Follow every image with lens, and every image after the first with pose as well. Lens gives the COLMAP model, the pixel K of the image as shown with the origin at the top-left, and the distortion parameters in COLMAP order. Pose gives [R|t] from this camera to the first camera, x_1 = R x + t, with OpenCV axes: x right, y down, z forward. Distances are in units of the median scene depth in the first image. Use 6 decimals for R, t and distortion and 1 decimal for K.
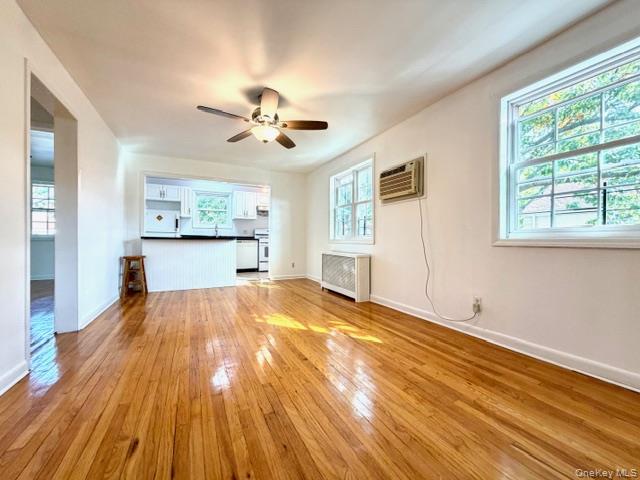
lens RADIAL K [[254.3, 0, 319.0], [0, 254.3, 241.1], [0, 0, 1]] dist [-0.000213, 0.000096]
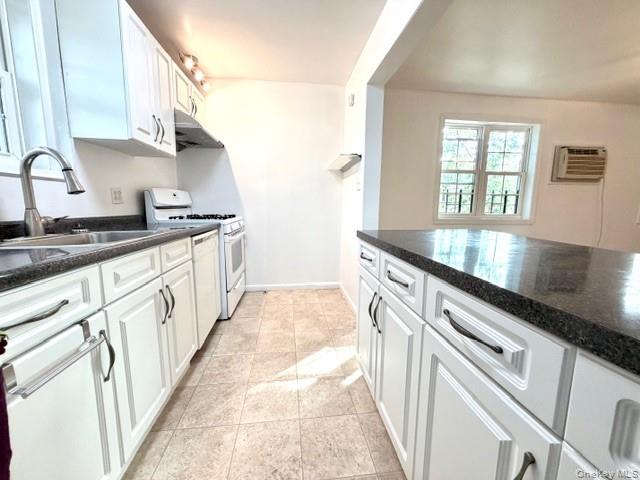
lens RADIAL K [[257.6, 0, 320.0], [0, 257.6, 240.0], [0, 0, 1]] dist [0.010613, 0.000117]
pose [[0.335294, -0.130954, 0.932968, -1.217614], [-0.002560, 0.990162, 0.139902, -0.082650], [-0.942110, -0.049296, 0.331661, 1.874650]]
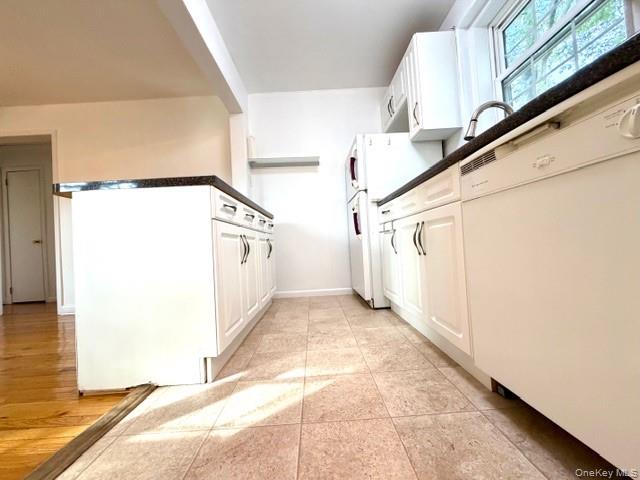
lens RADIAL K [[251.5, 0, 317.6], [0, 251.5, 242.0], [0, 0, 1]] dist [-0.000860, -0.000049]
pose [[-0.438842, 0.004355, -0.898554, -0.390337], [0.048155, 0.998665, -0.018678, 0.096305], [0.897273, -0.051467, -0.438466, 2.301764]]
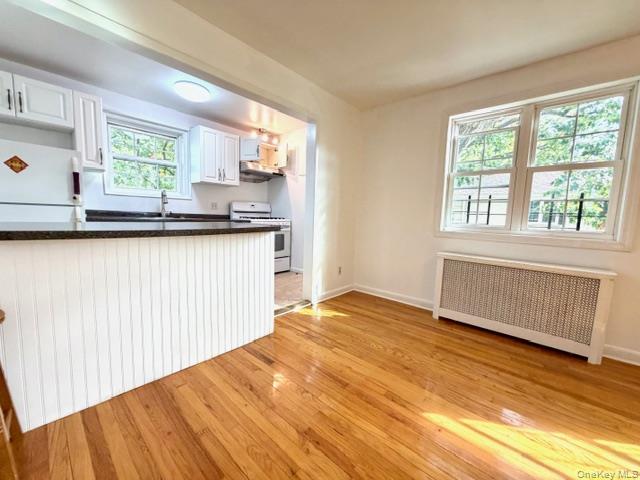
lens RADIAL K [[254.3, 0, 319.0], [0, 254.3, 241.1], [0, 0, 1]] dist [-0.000213, 0.000096]
pose [[0.929180, -0.012744, 0.369409, -0.737394], [-0.025717, 0.994755, 0.099004, -0.057657], [-0.368733, -0.101492, 0.923978, 1.011508]]
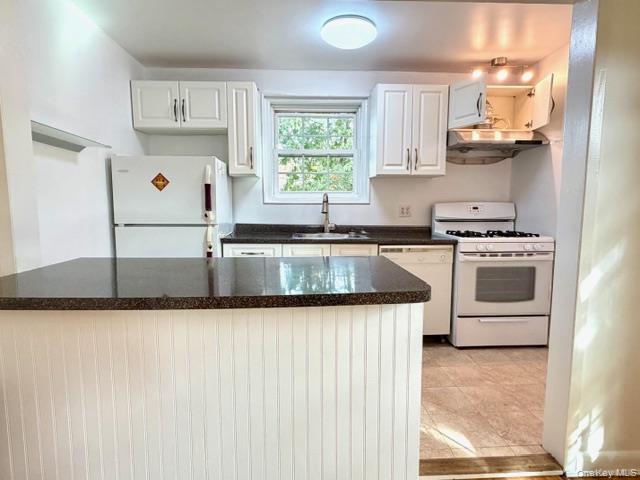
lens RADIAL K [[366.2, 0, 319.9], [0, 366.2, 242.0], [0, 0, 1]] dist [-0.002254, -0.000280]
pose [[0.916210, 0.037719, -0.398920, -0.515698], [0.002449, 0.995014, 0.099706, -0.120770], [0.400691, -0.092329, 0.911549, 1.317290]]
